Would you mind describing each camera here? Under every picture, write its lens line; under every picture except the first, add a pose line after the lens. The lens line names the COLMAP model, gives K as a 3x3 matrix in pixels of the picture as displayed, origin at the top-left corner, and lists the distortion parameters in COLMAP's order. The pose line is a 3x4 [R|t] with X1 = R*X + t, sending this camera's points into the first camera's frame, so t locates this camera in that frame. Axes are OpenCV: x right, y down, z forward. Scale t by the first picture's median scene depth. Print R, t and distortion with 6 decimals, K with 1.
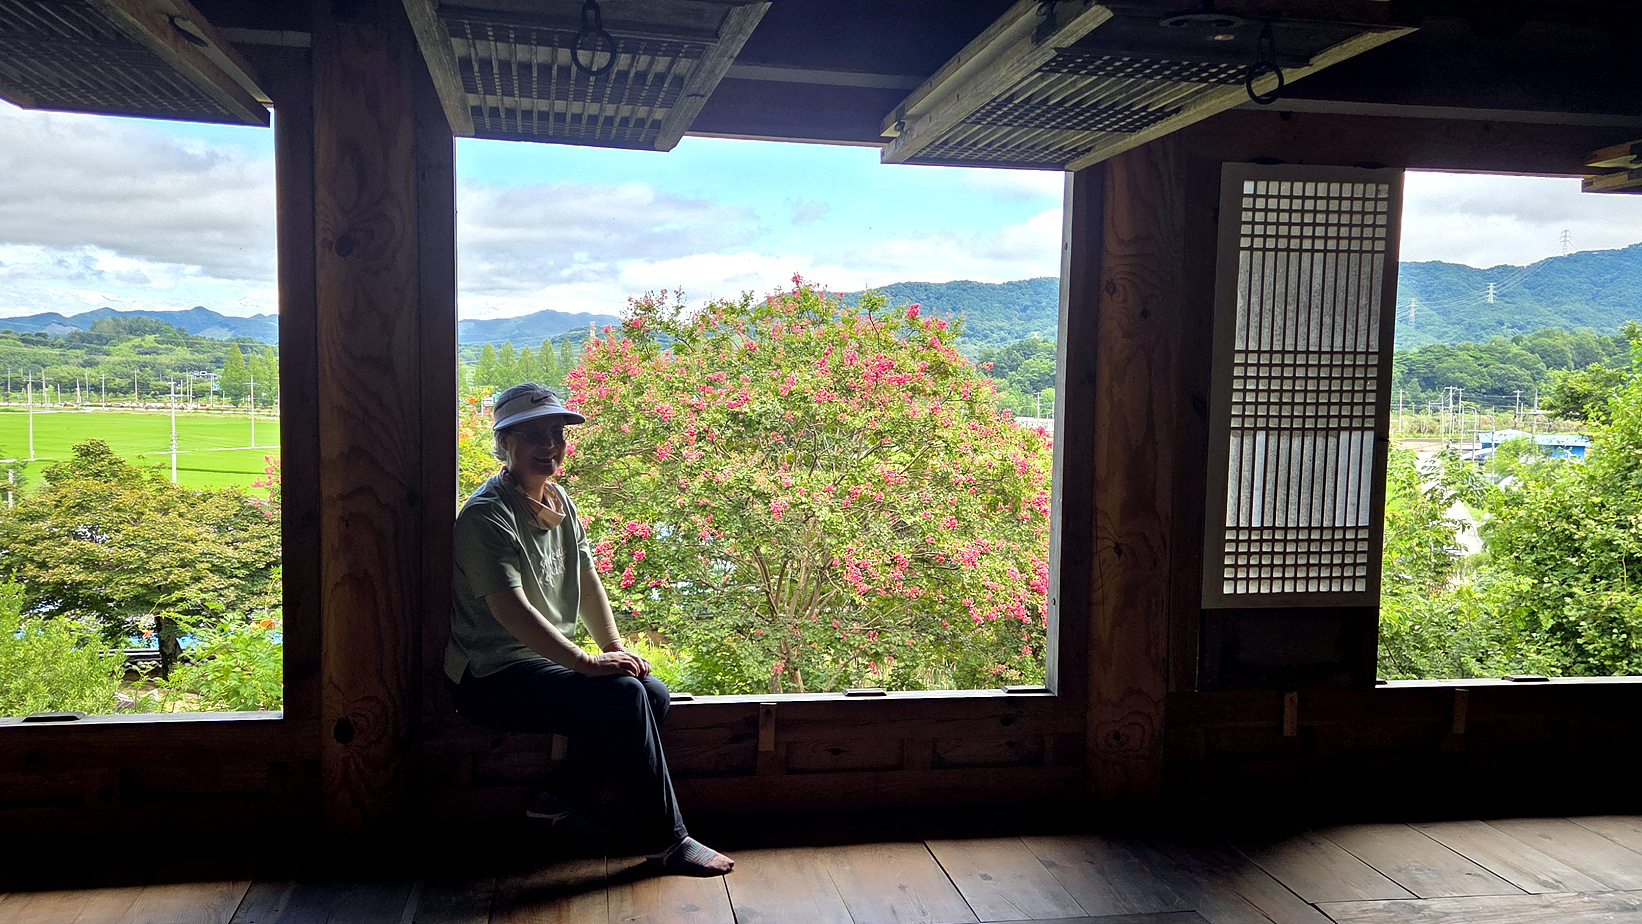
lens RADIAL K [[1363.5, 0, 850.3], [0, 1363.5, 454.2], [0, 0, 1]] dist [0.101693, -0.085710]
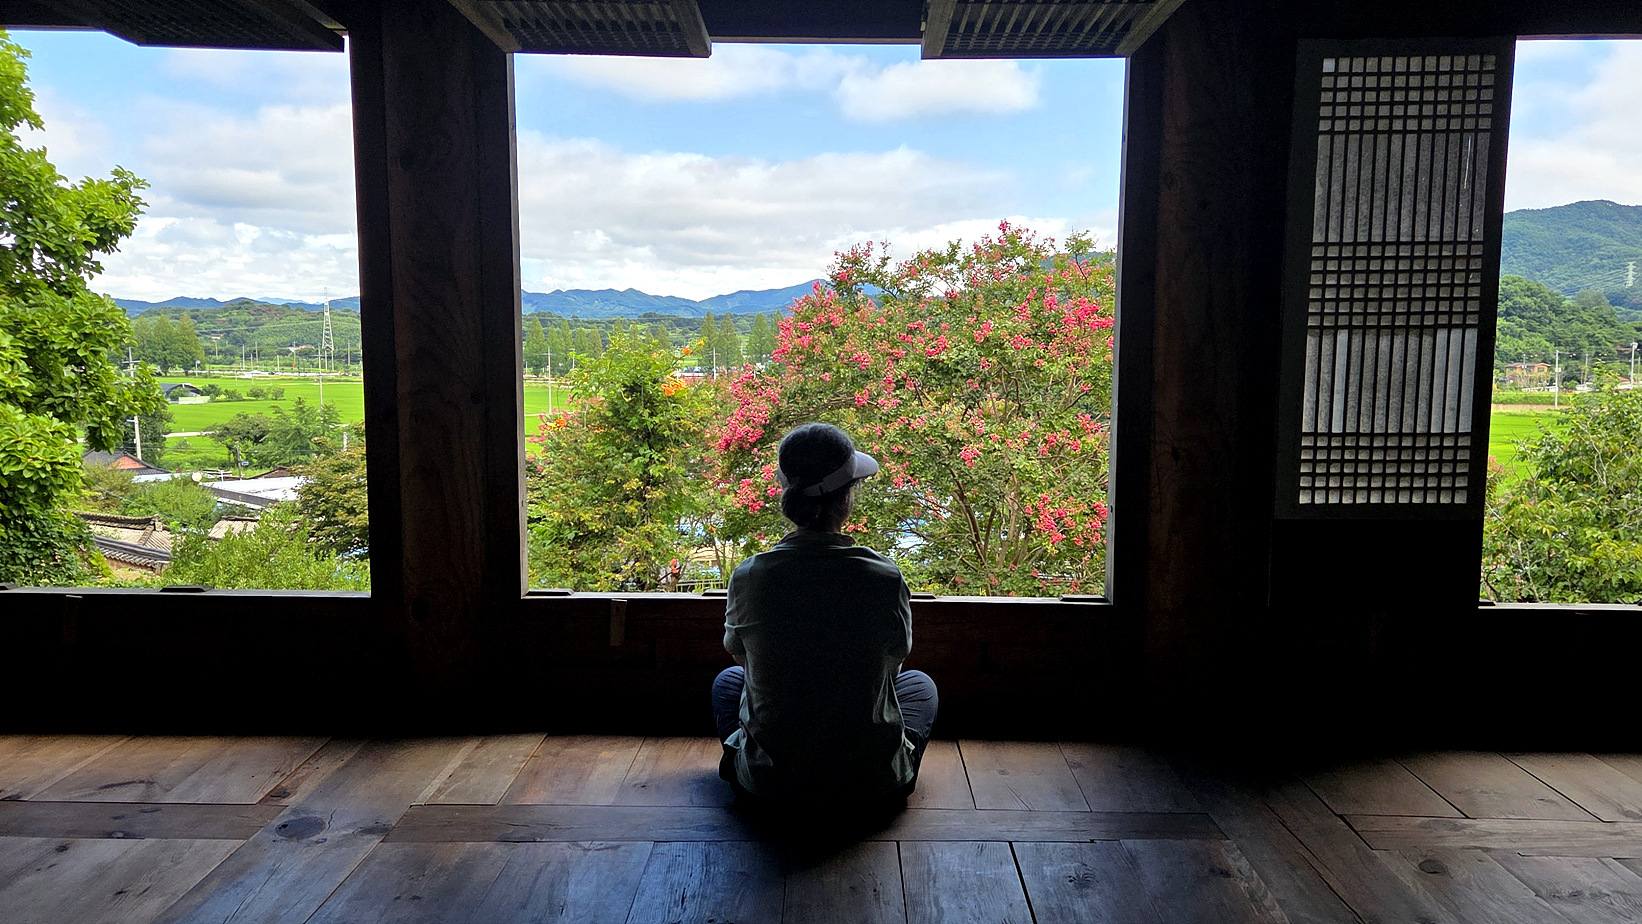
lens RADIAL K [[1363.5, 0, 826.1], [0, 1363.5, 460.0], [0, 0, 1]] dist [0.101693, -0.085710]
pose [[0.977868, 0.005649, -0.209146, 0.151503], [0.000193, 0.999611, 0.027901, 0.044980], [0.209222, -0.027324, 0.977486, 0.007401]]
